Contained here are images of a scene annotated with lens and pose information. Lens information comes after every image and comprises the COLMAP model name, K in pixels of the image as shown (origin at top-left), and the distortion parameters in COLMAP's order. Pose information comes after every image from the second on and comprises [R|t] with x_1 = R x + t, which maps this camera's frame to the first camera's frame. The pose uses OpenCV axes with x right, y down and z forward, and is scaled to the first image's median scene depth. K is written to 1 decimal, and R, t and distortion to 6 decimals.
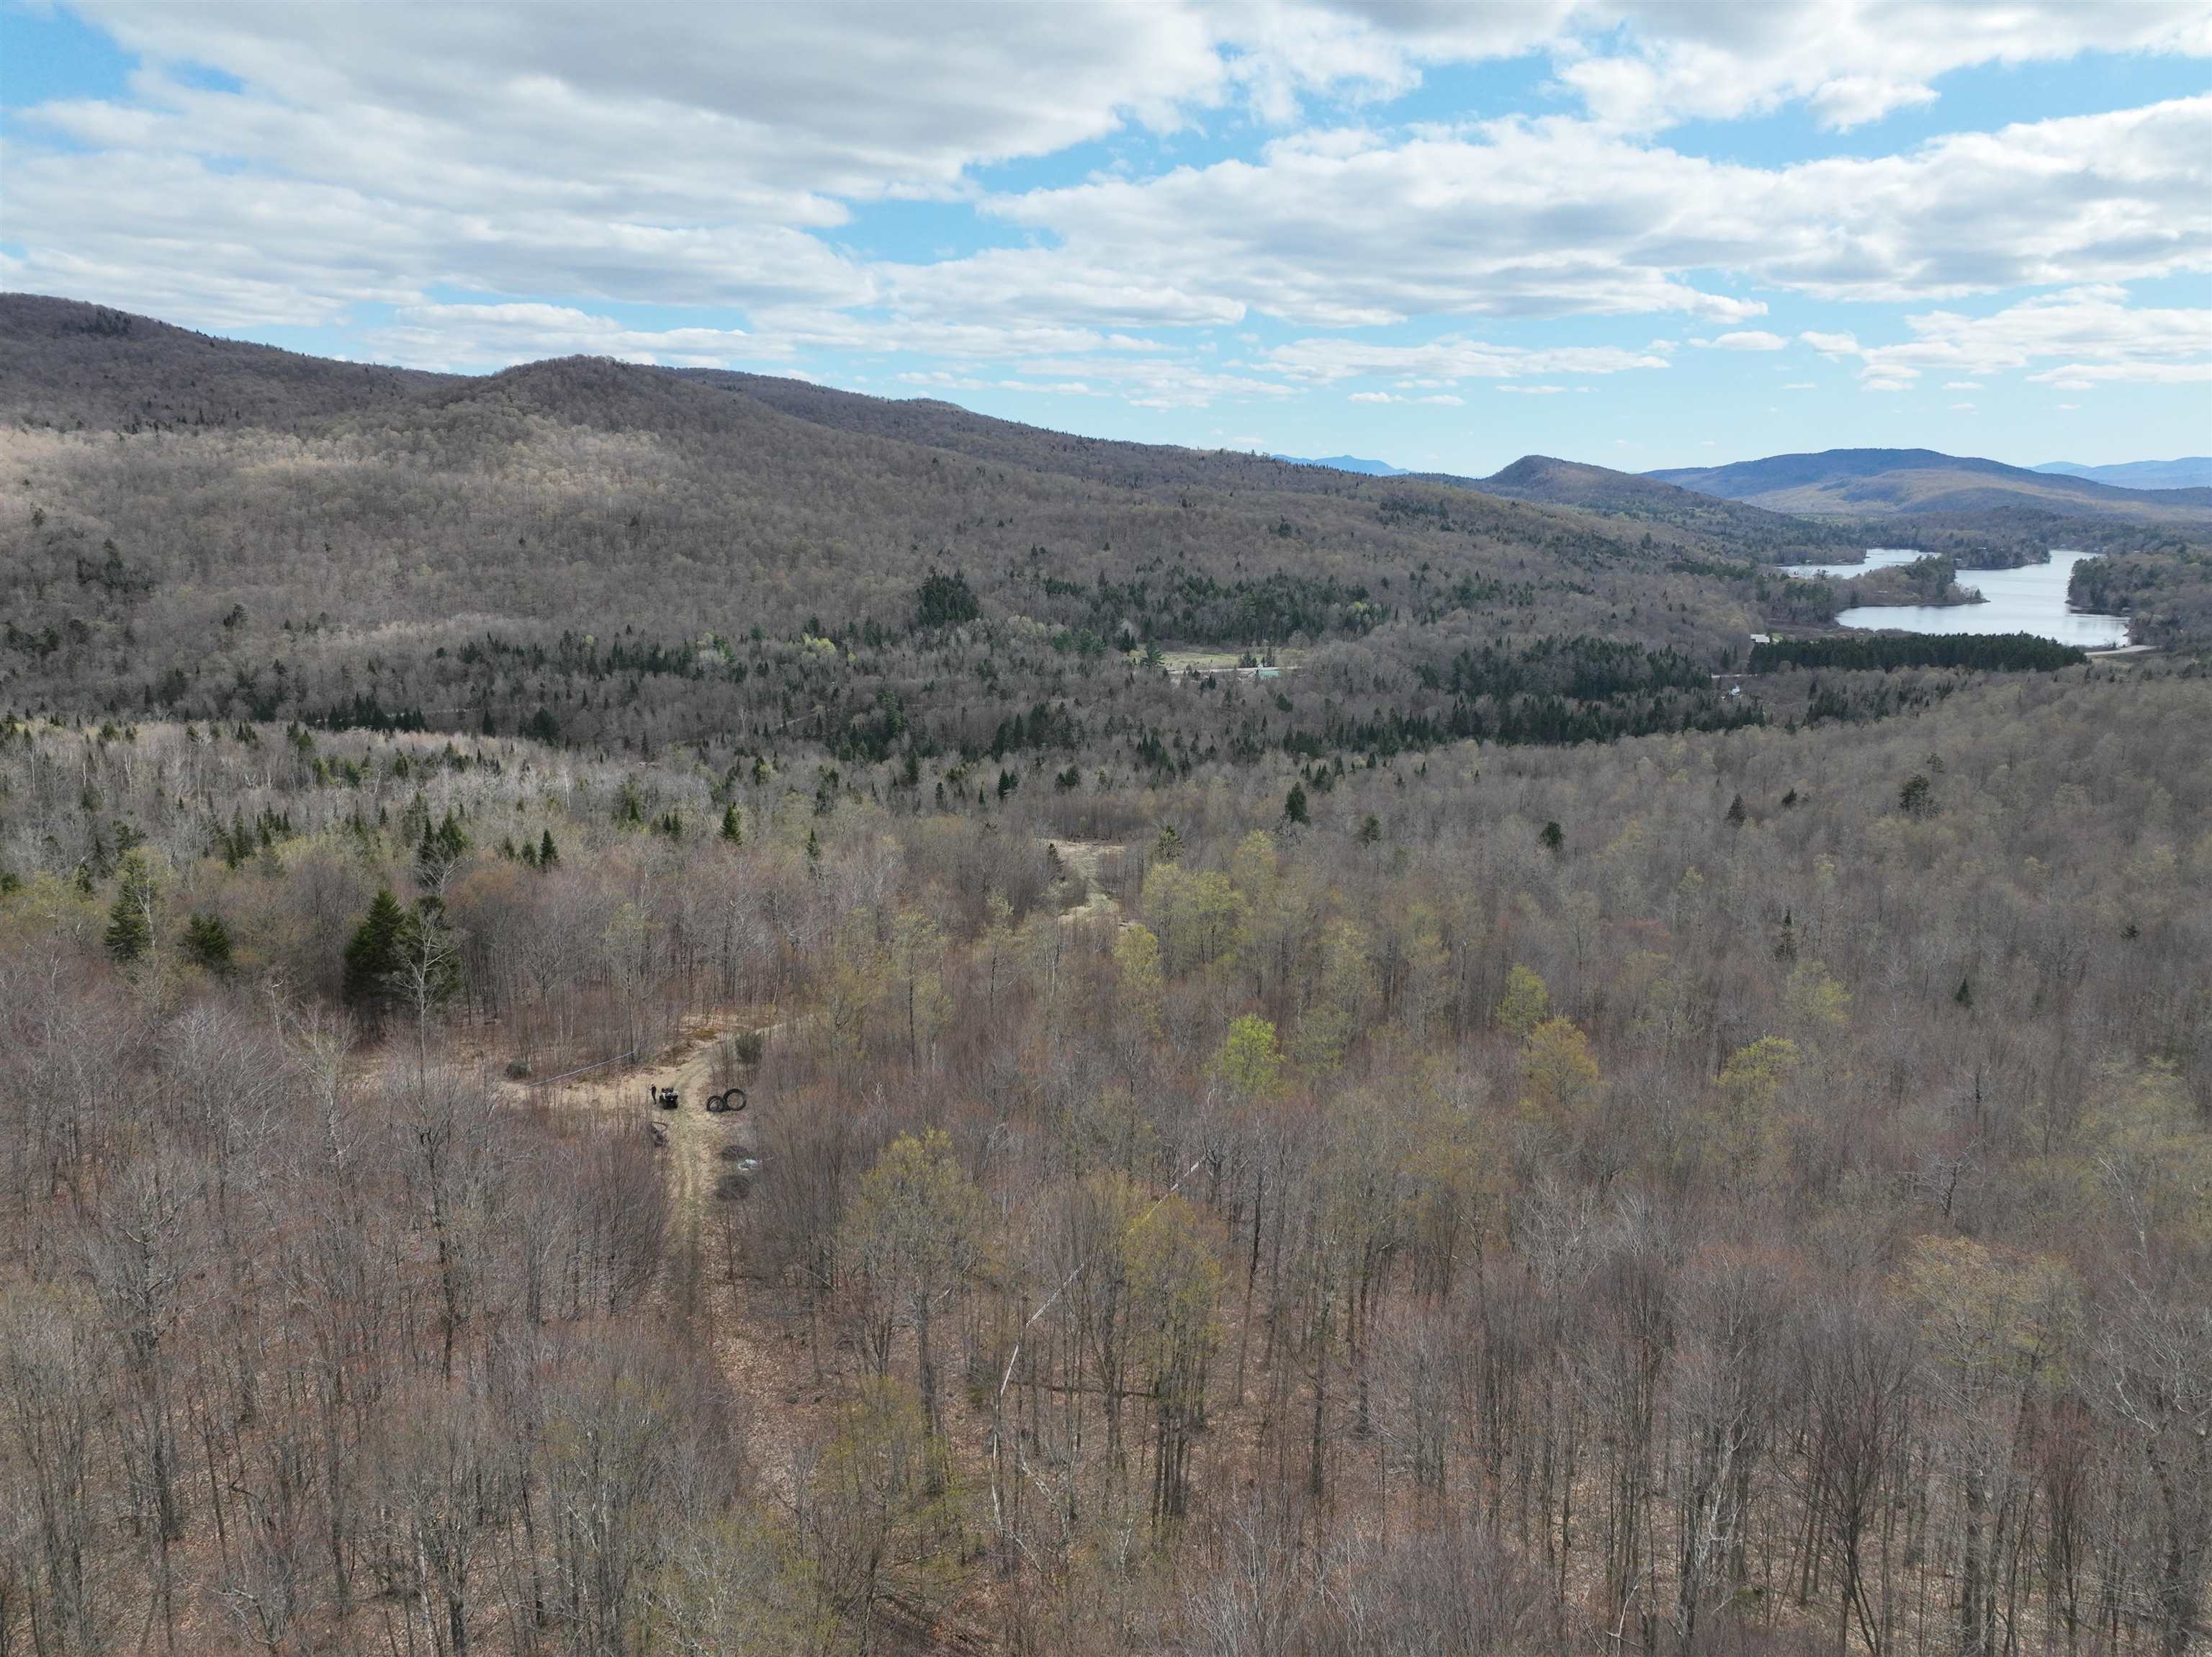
lens RADIAL K [[1531.6, 0, 1106.0], [0, 1531.6, 828.5], [0, 0, 1]] dist [-0.007978, 0.013286]
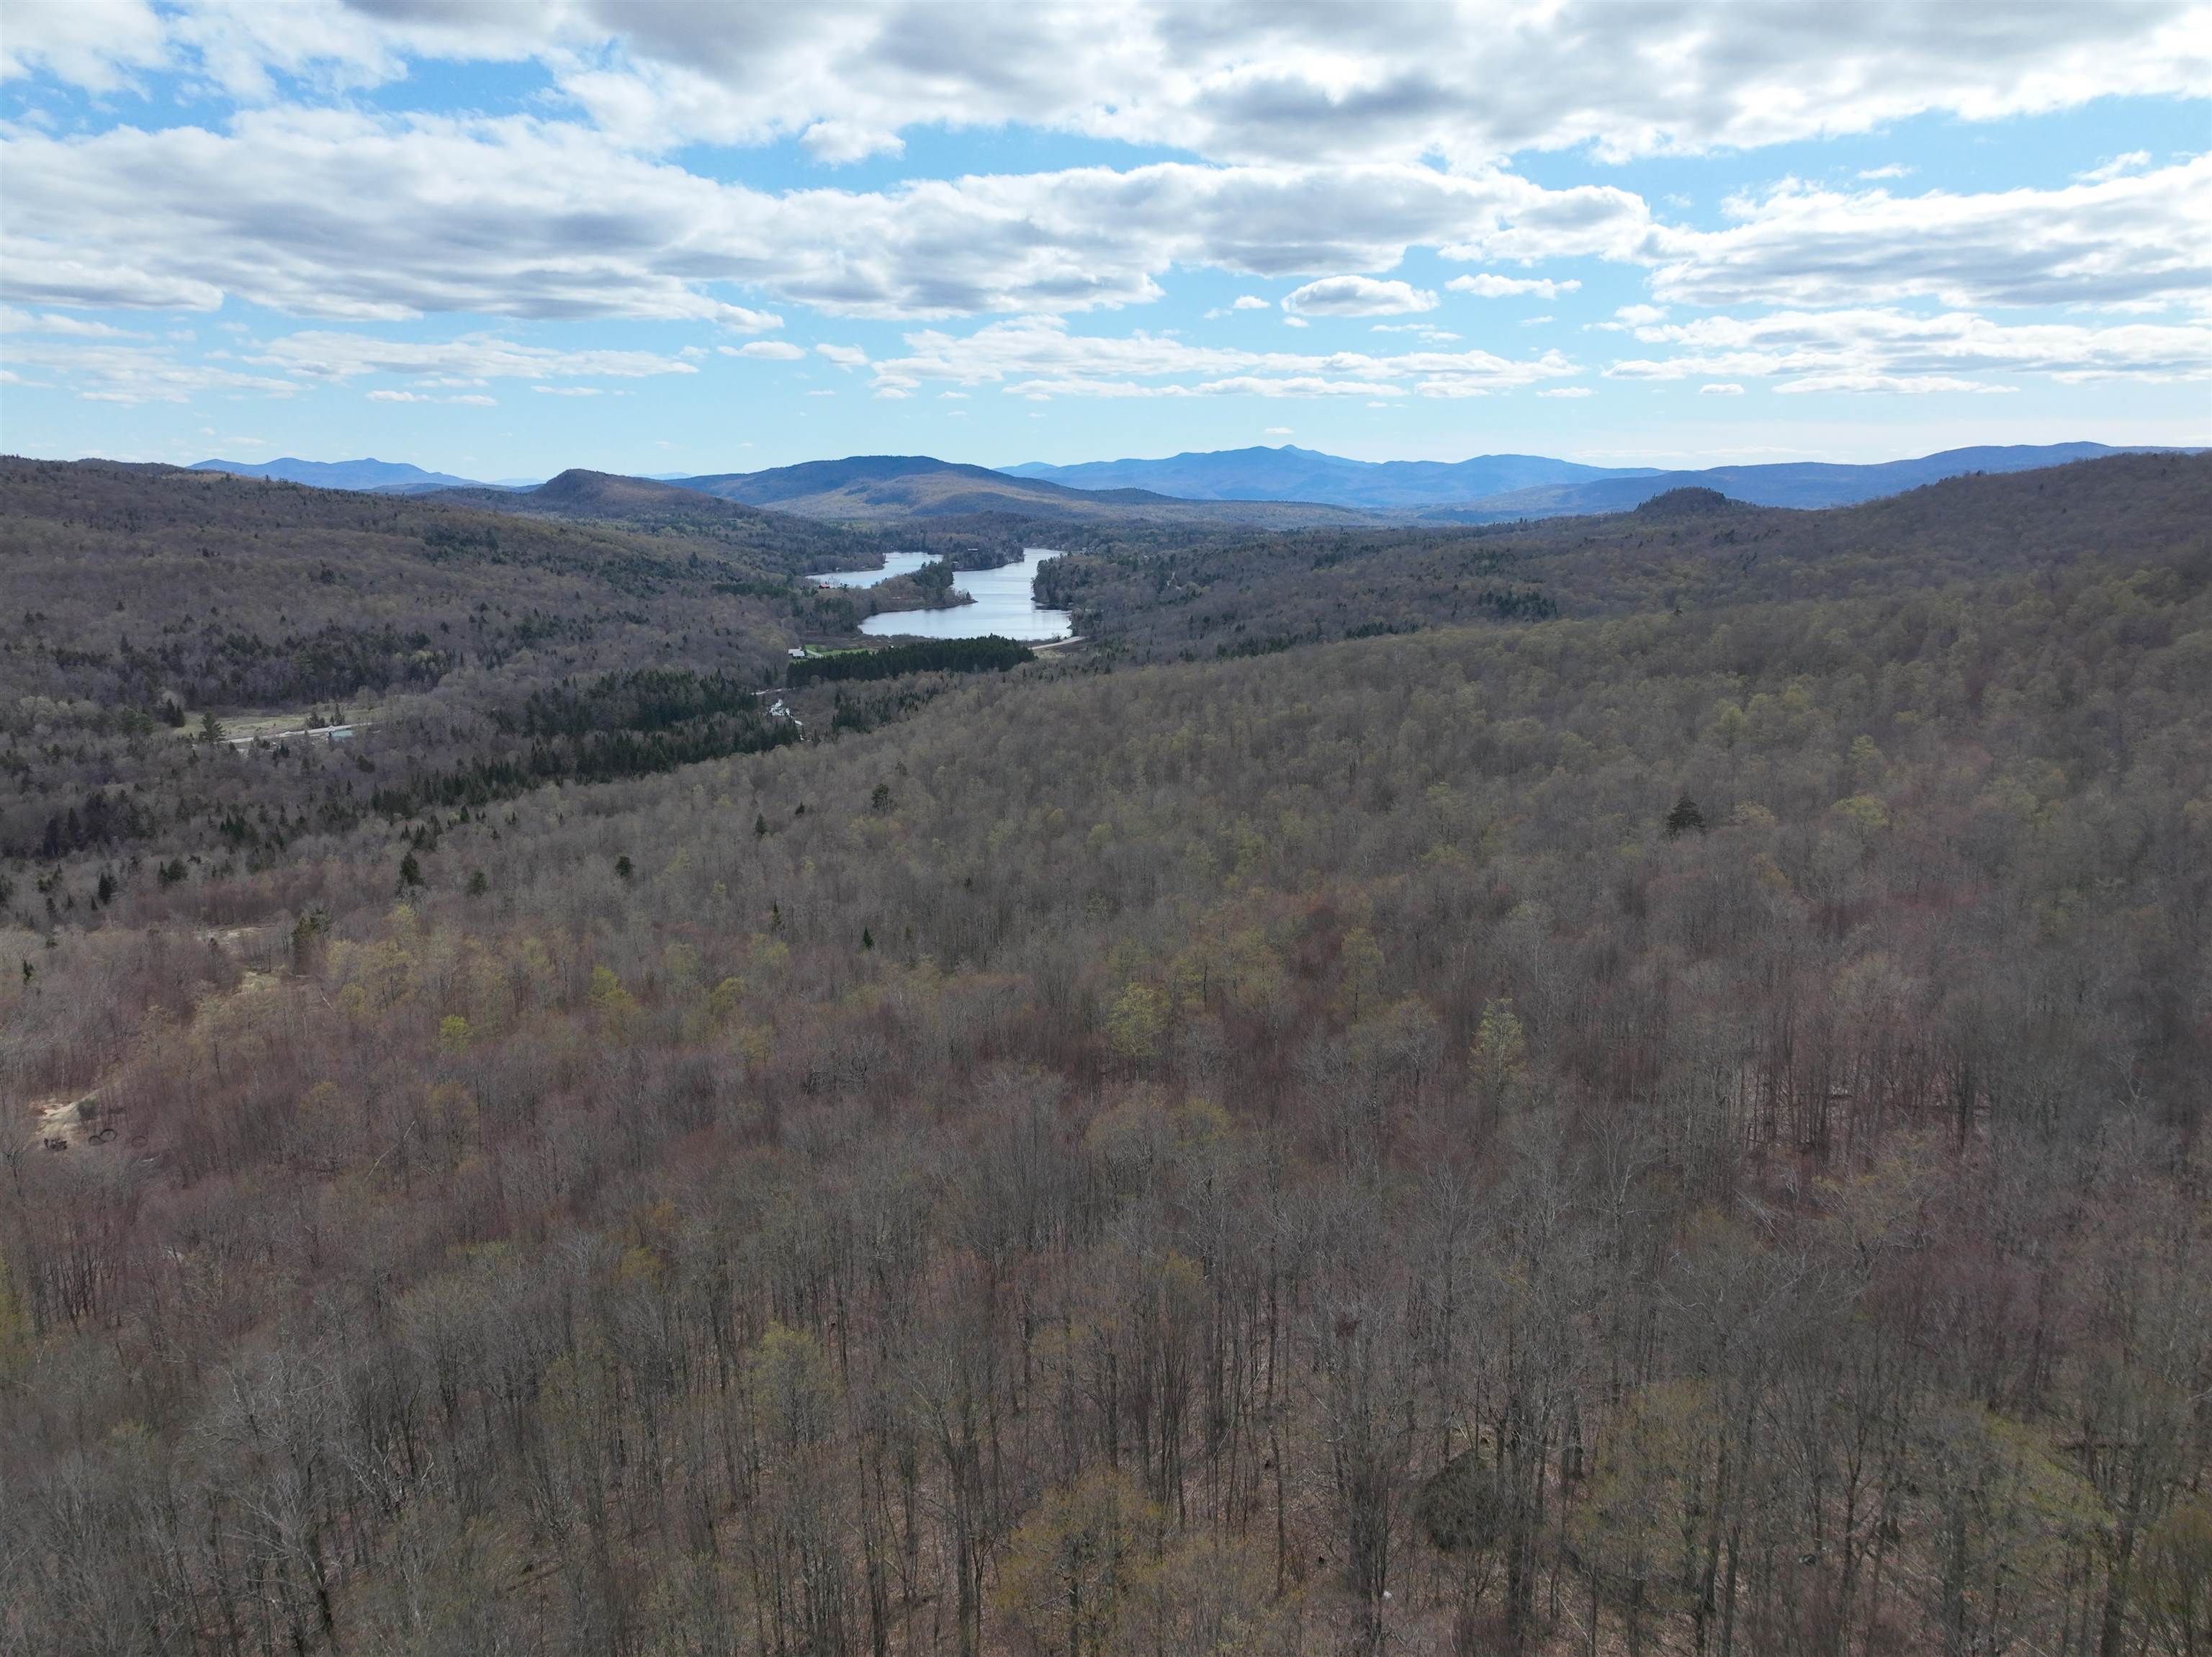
lens RADIAL K [[1538.9, 0, 1122.1], [0, 1538.9, 853.1], [0, 0, 1]] dist [-0.027037, 0.028704]
pose [[0.827308, -0.140875, 0.543797, -0.025598], [0.131711, 0.989704, 0.056012, -0.008694], [-0.546089, 0.025285, 0.837345, -0.122174]]
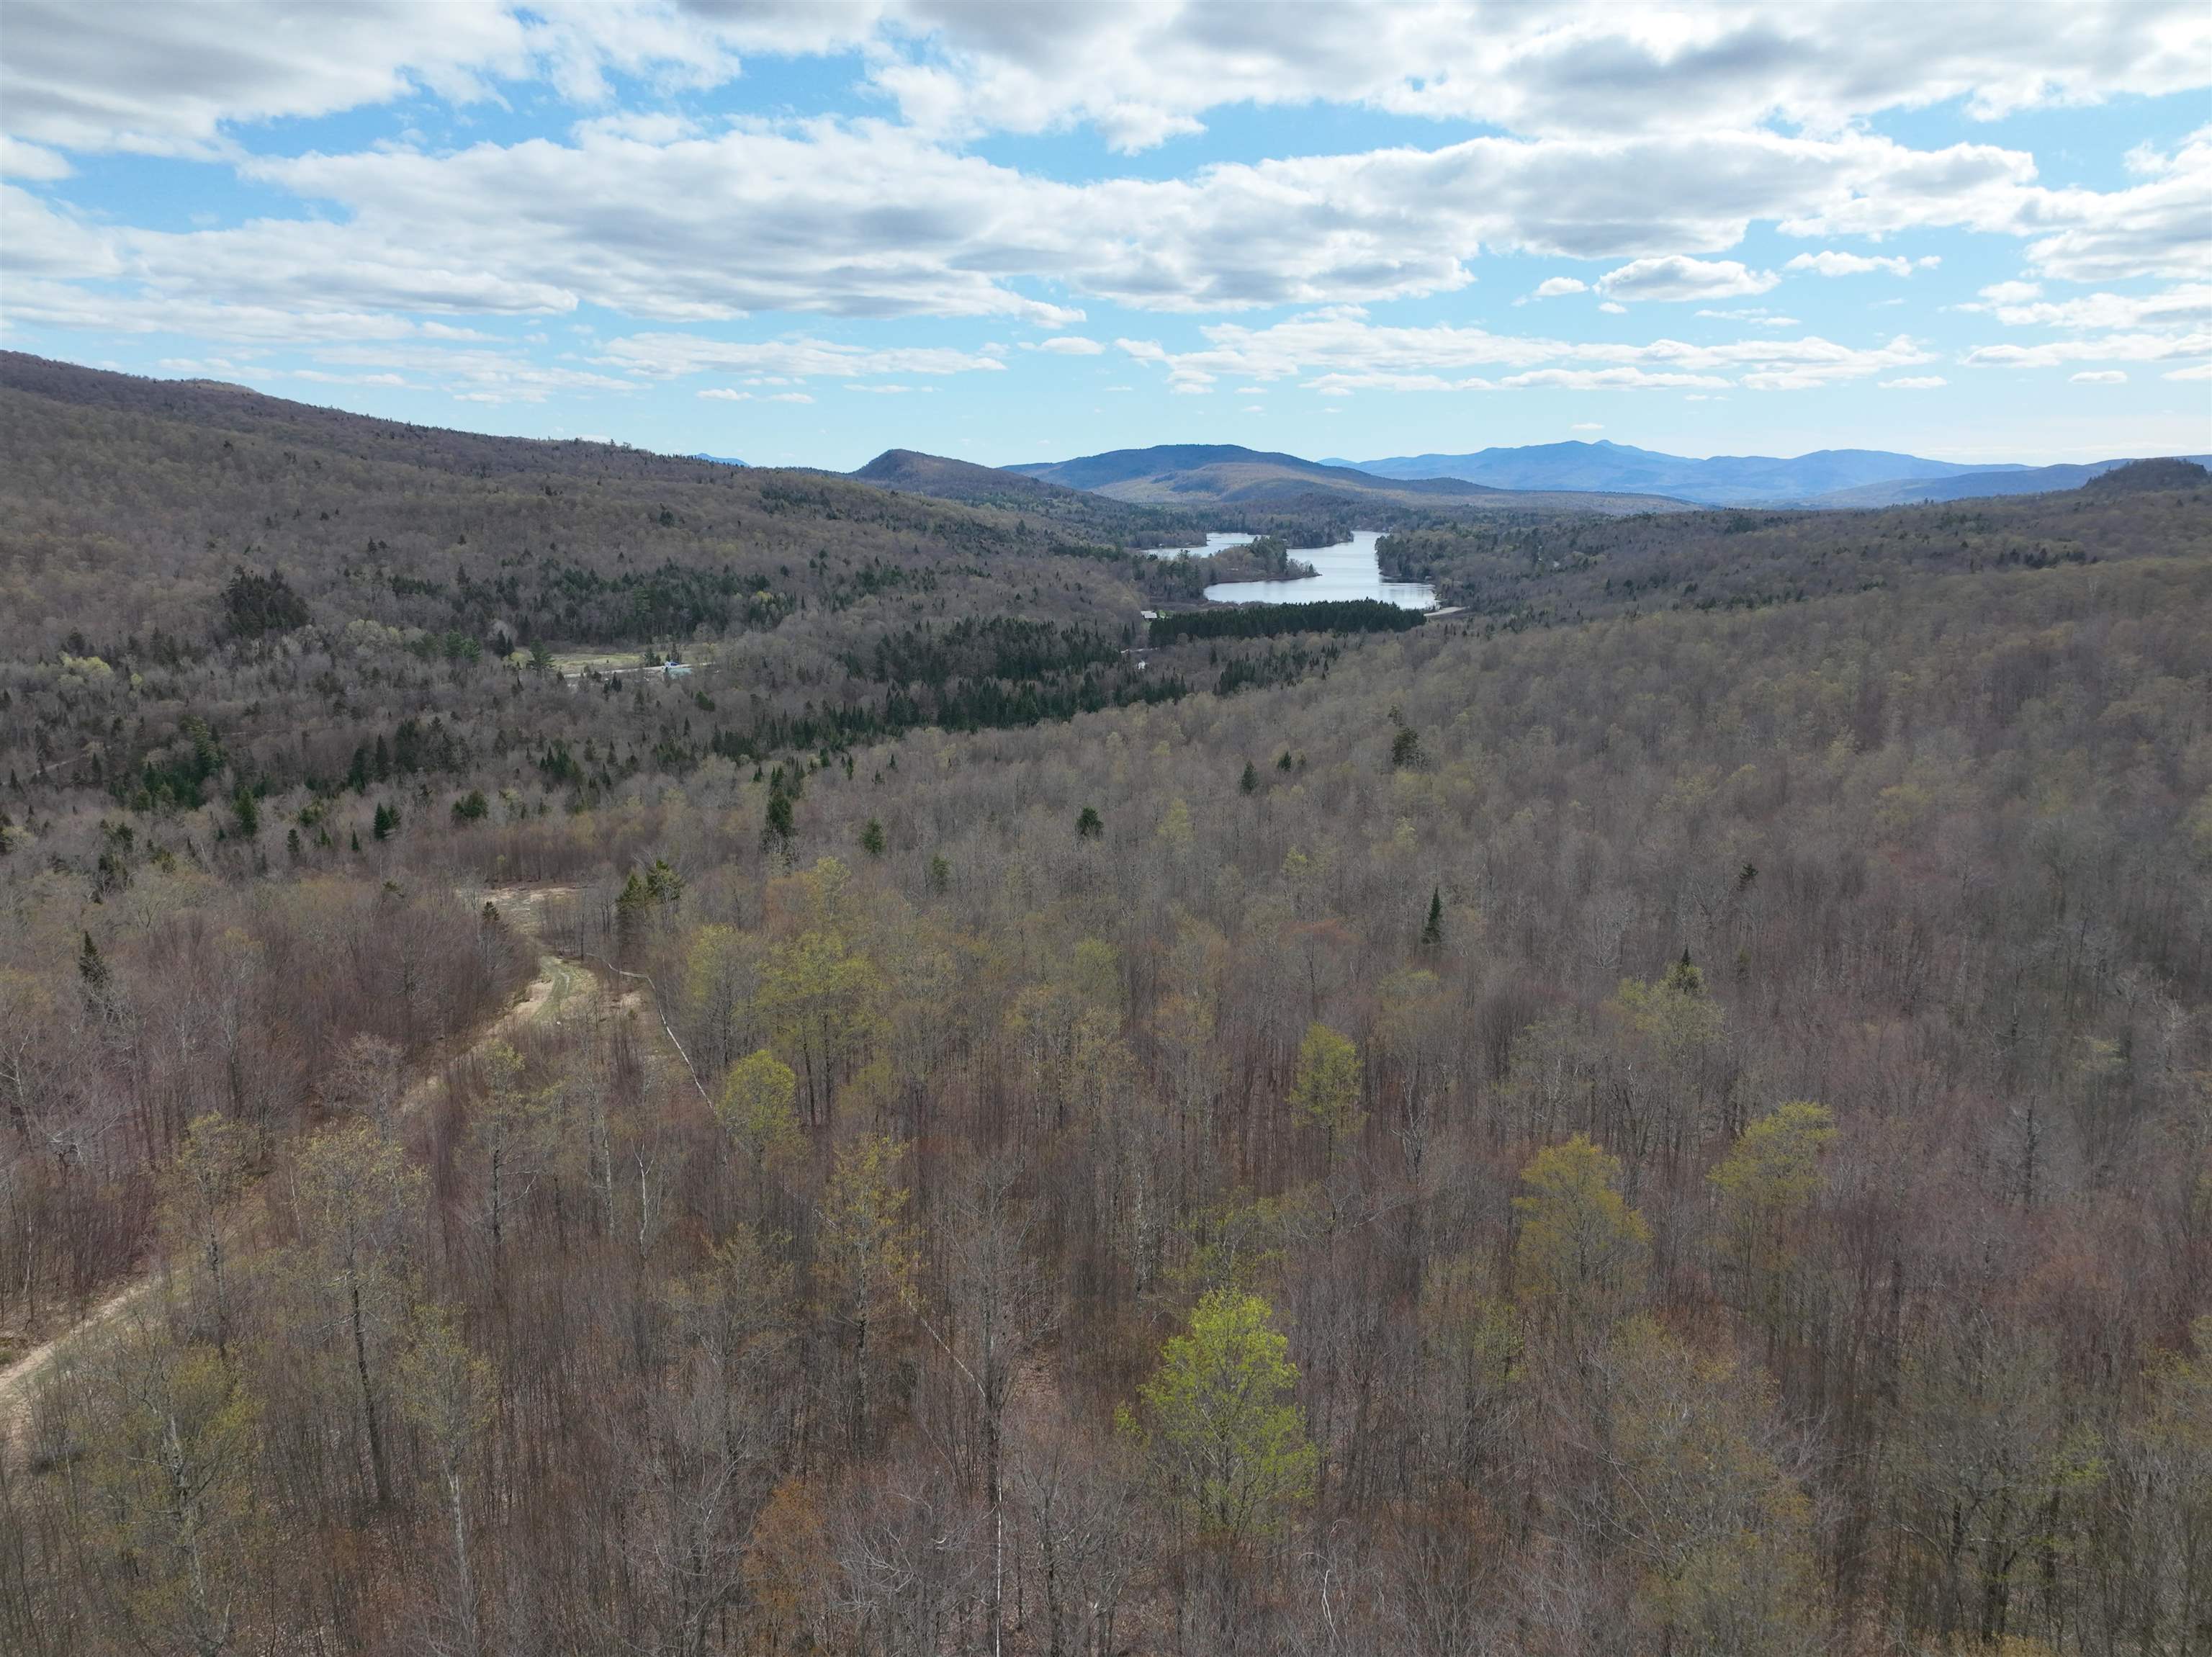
lens RADIAL K [[1512.7, 0, 1098.9], [0, 1512.7, 880.6], [0, 0, 1]] dist [0.002088, 0.007818]
pose [[0.920901, -0.106979, 0.374828, -0.010387], [0.093699, 0.994160, 0.053536, -0.003103], [-0.378367, -0.014180, 0.925547, 0.069344]]
